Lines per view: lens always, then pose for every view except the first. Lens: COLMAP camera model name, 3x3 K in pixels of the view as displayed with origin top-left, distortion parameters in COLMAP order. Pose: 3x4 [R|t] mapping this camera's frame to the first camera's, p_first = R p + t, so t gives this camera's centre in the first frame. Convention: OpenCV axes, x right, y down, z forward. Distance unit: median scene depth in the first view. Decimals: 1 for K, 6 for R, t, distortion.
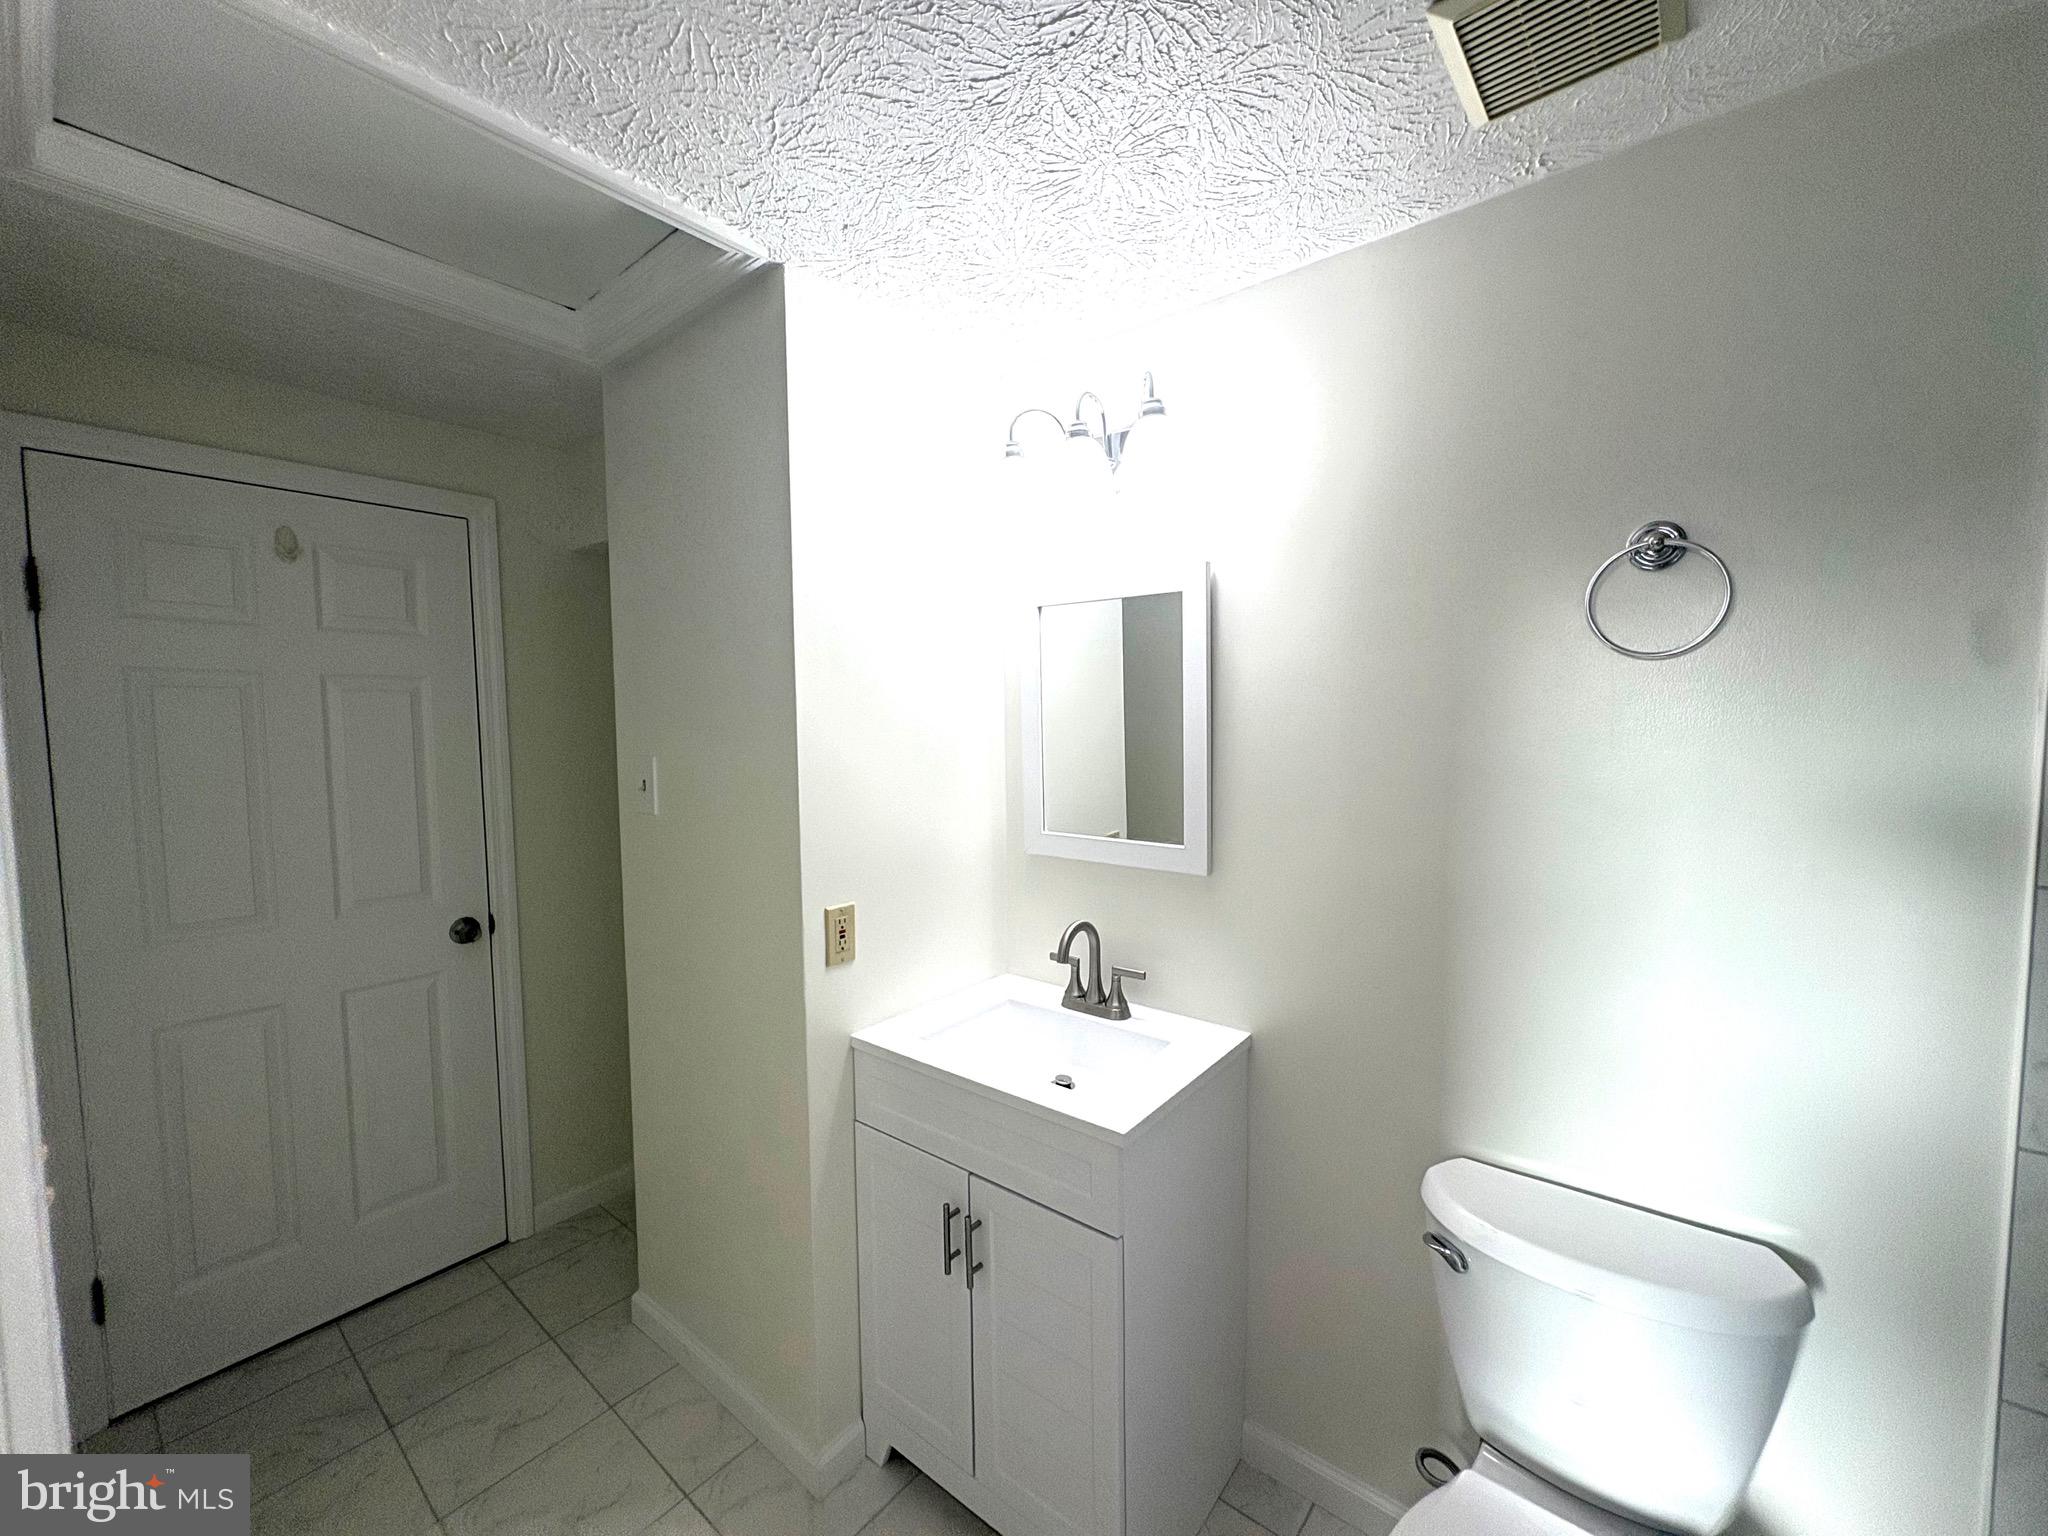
lens RADIAL K [[814.0, 0, 1021.8], [0, 814.0, 768.5], [0, 0, 1]] dist [-0.002654, 0.001091]
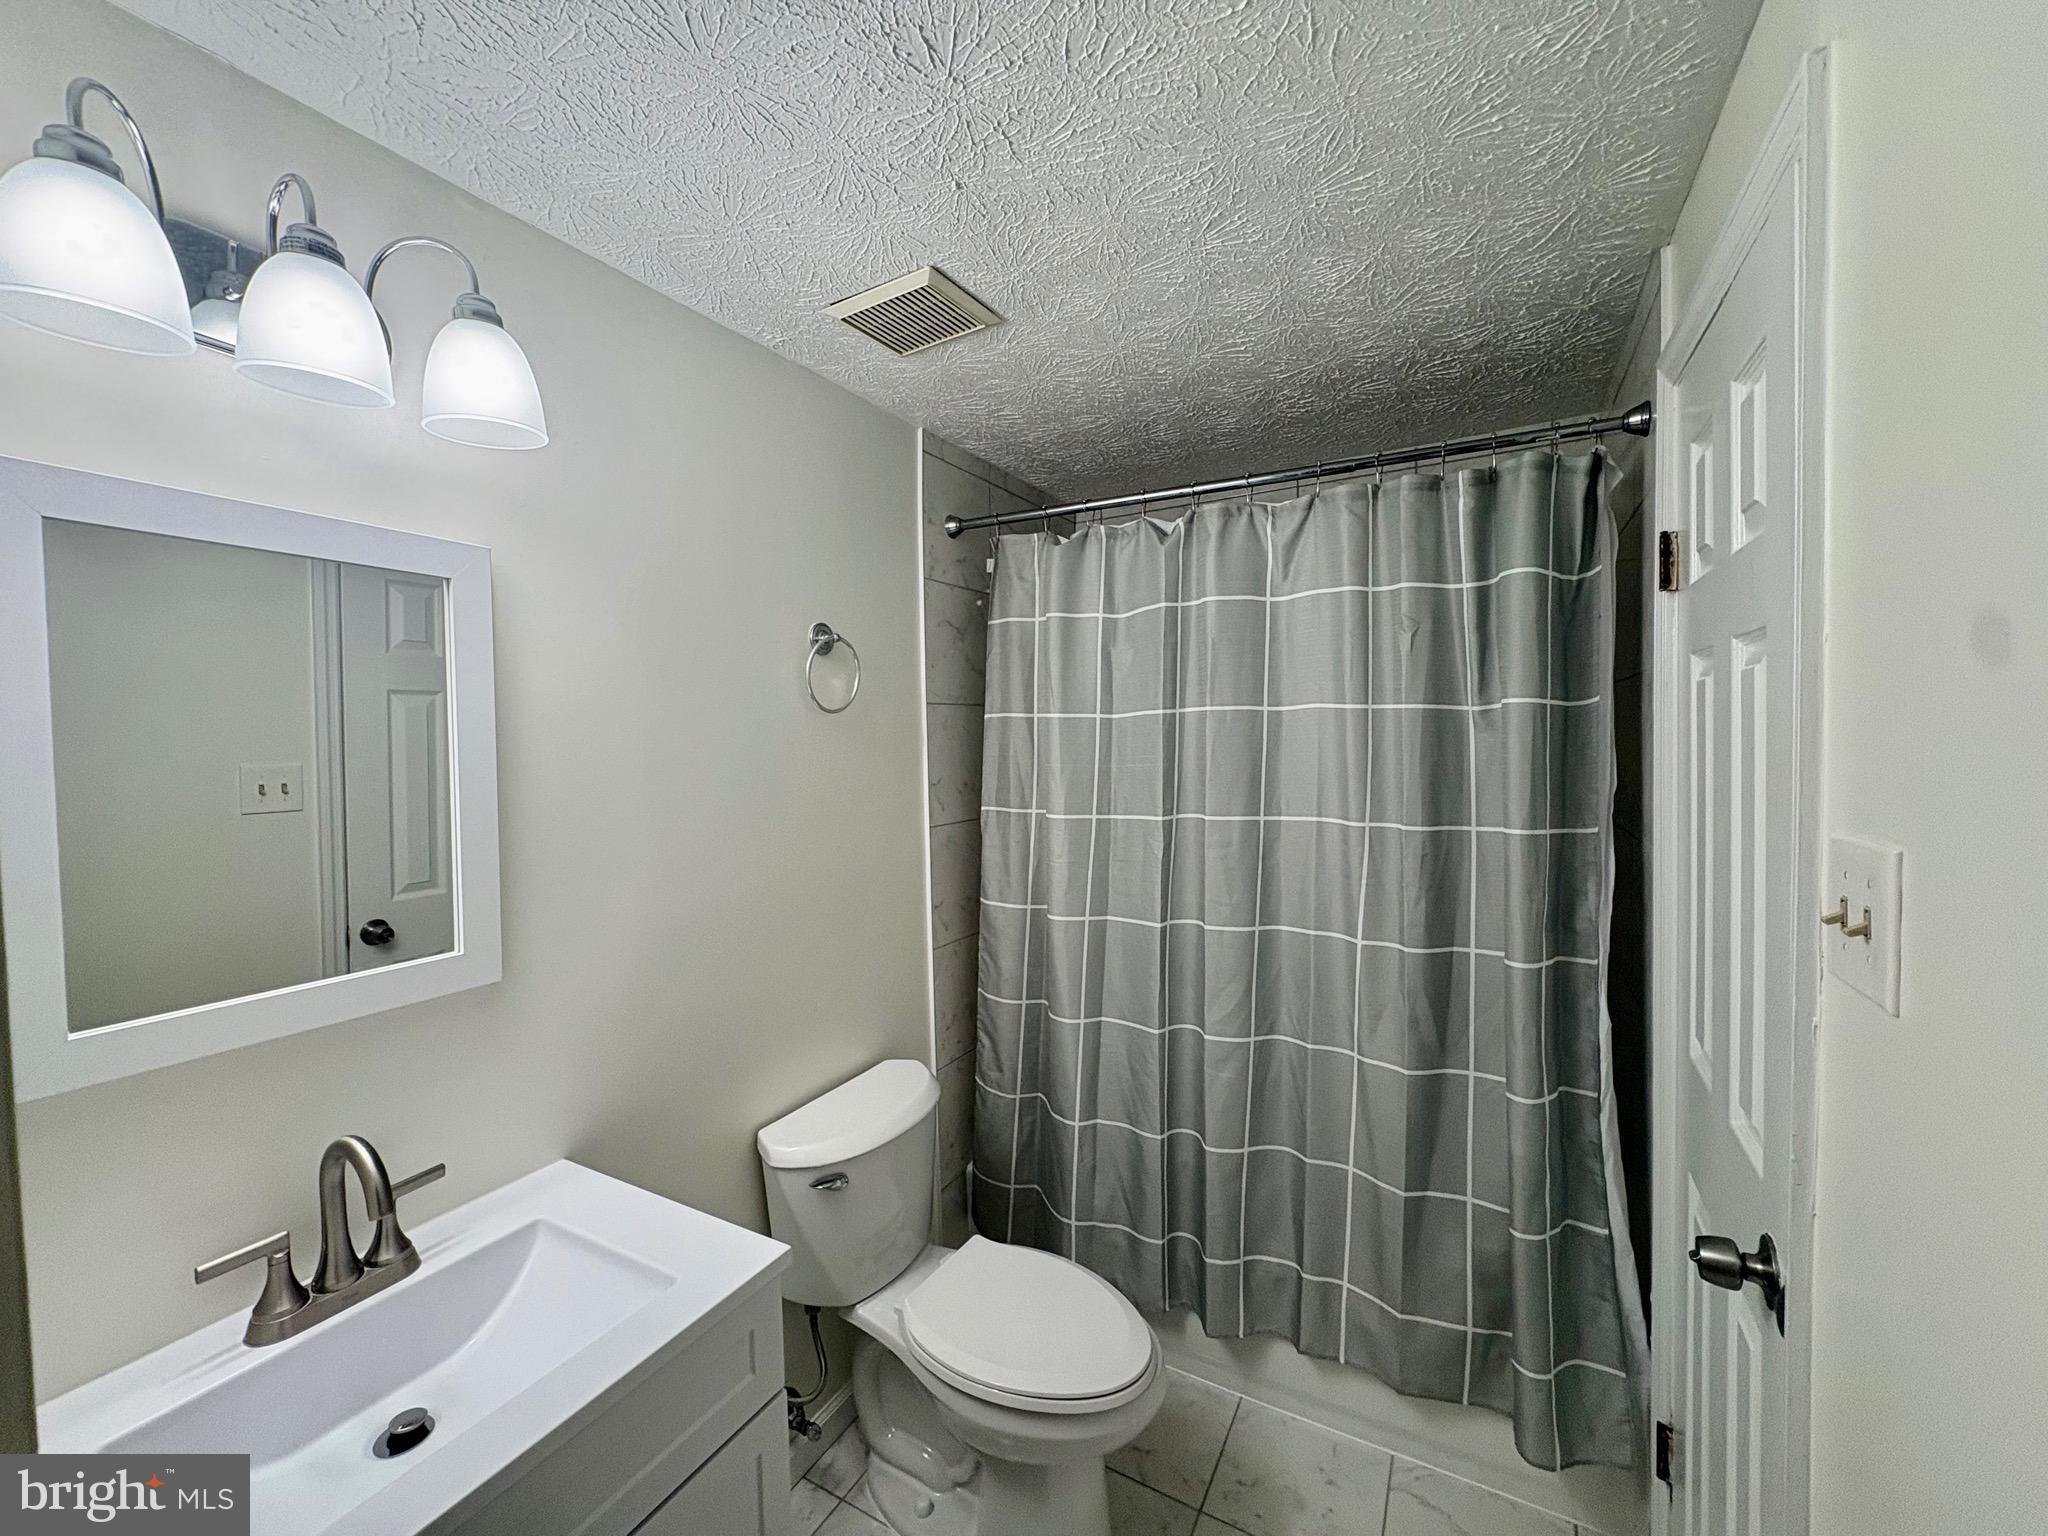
lens RADIAL K [[814.0, 0, 1021.9], [0, 814.0, 758.7], [0, 0, 1]] dist [-0.002654, 0.001091]
pose [[-0.168023, -0.025312, 0.985458, -0.725588], [0.070882, 0.996772, 0.037689, -0.077510], [-0.983231, 0.076184, -0.165686, 0.851010]]
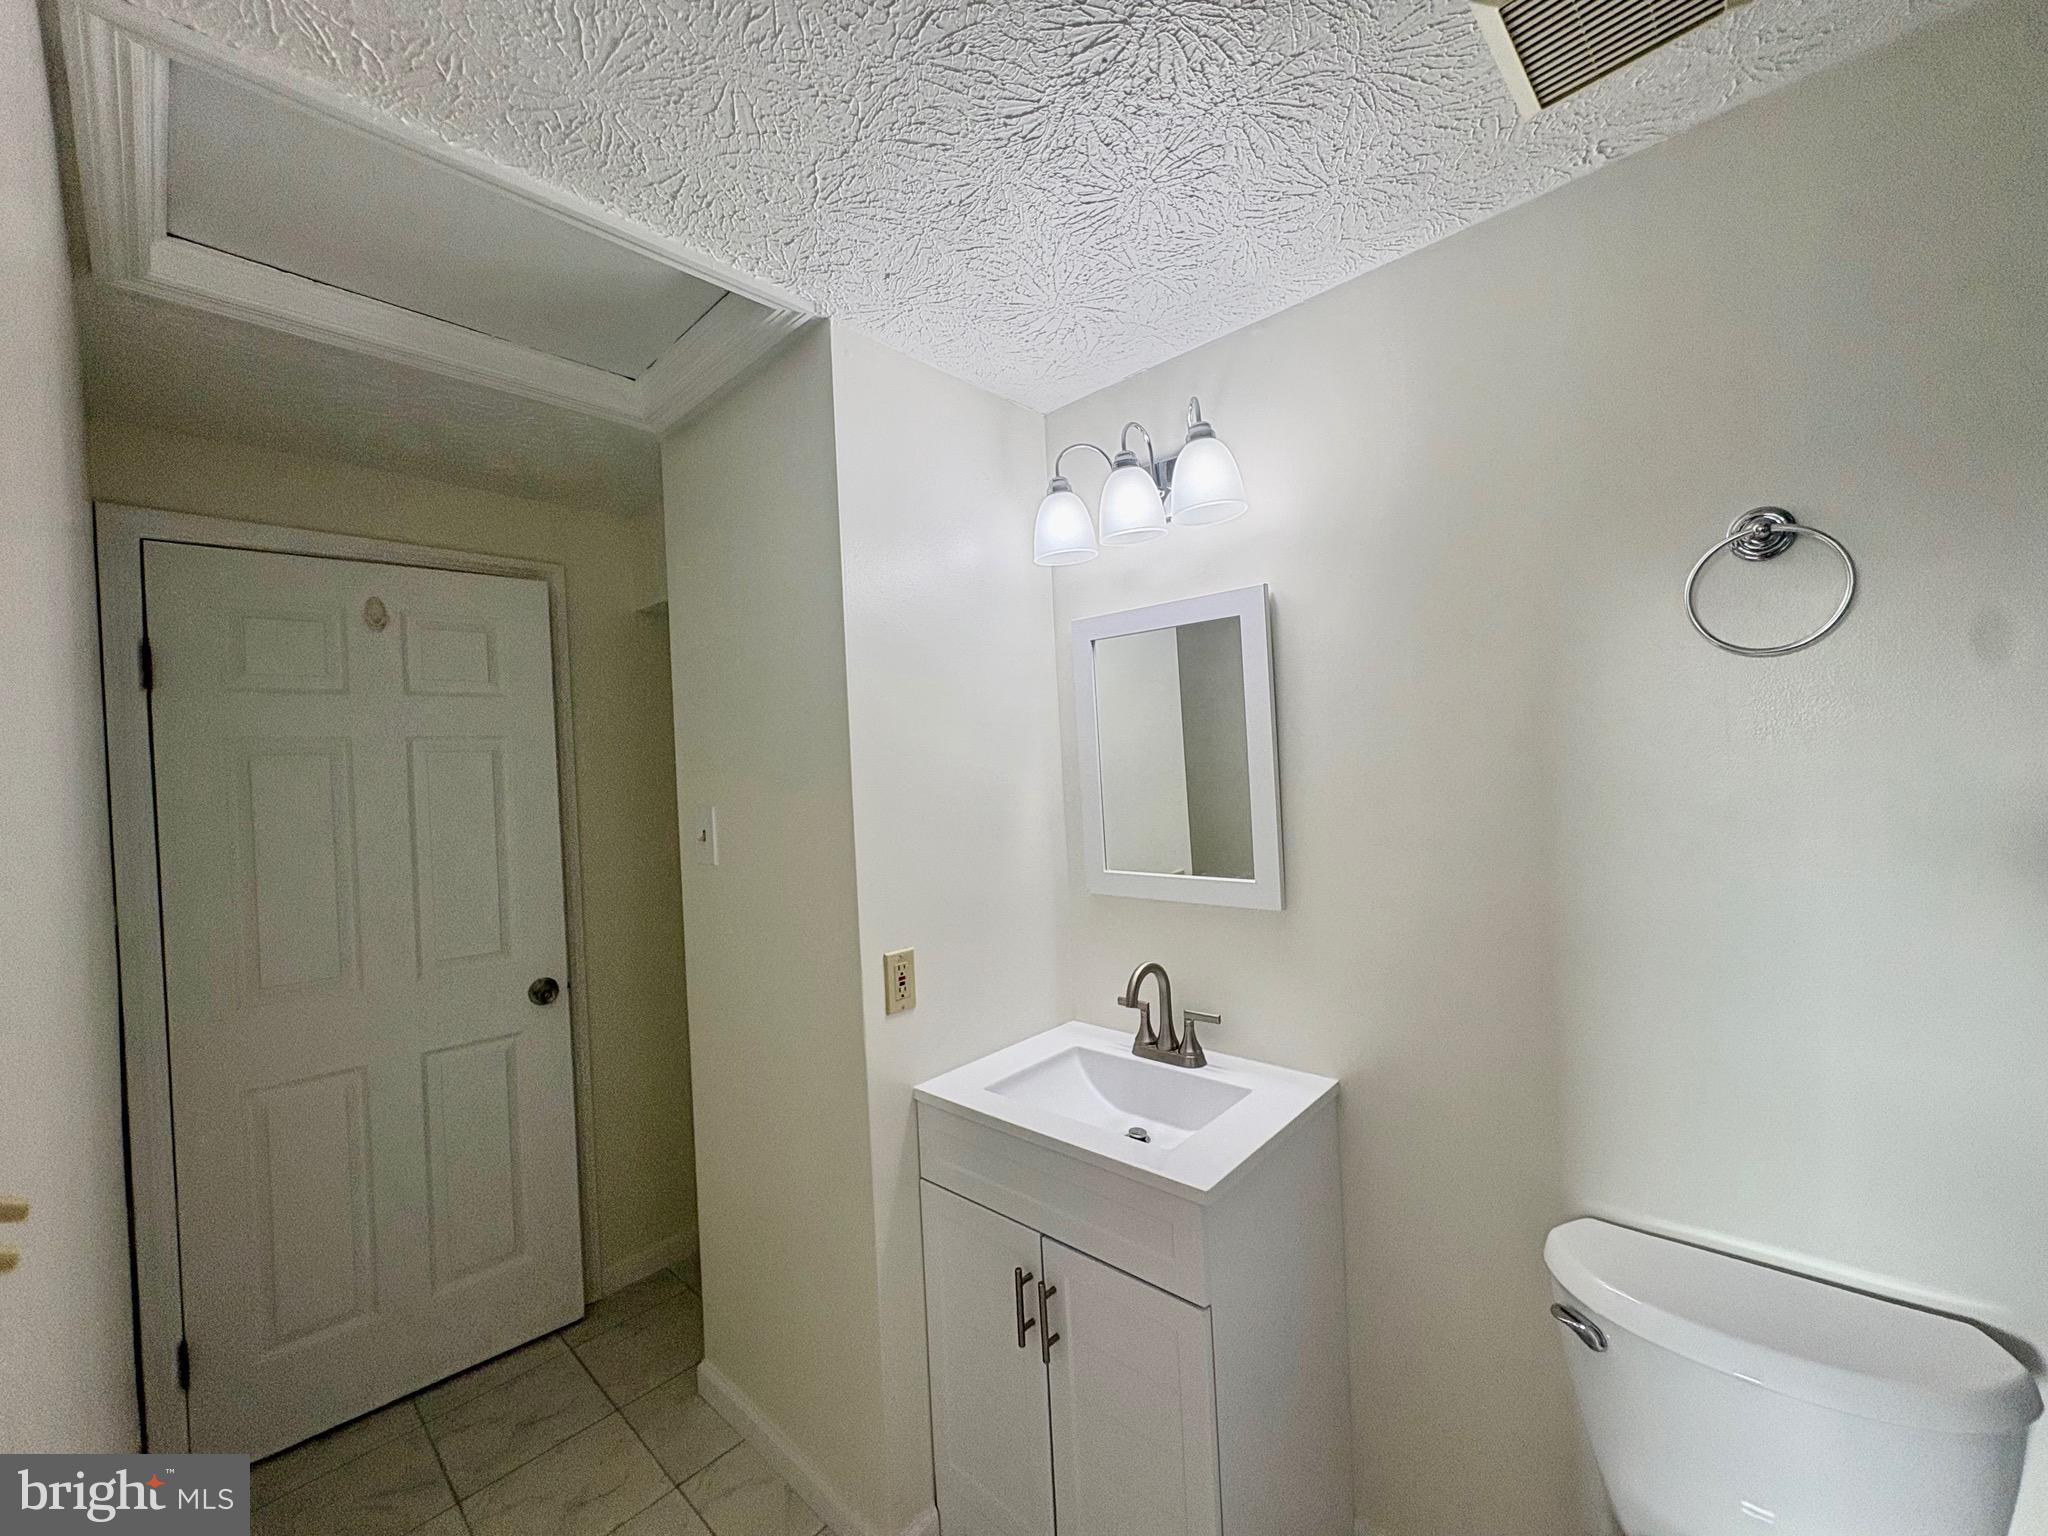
lens RADIAL K [[814.0, 0, 1022.4], [0, 814.0, 769.9], [0, 0, 1]] dist [-0.002654, 0.001091]
pose [[0.996972, -0.037366, -0.068201, -0.002298], [0.033286, 0.997642, -0.060015, 0.019481], [0.070282, 0.057564, 0.995865, 0.035539]]
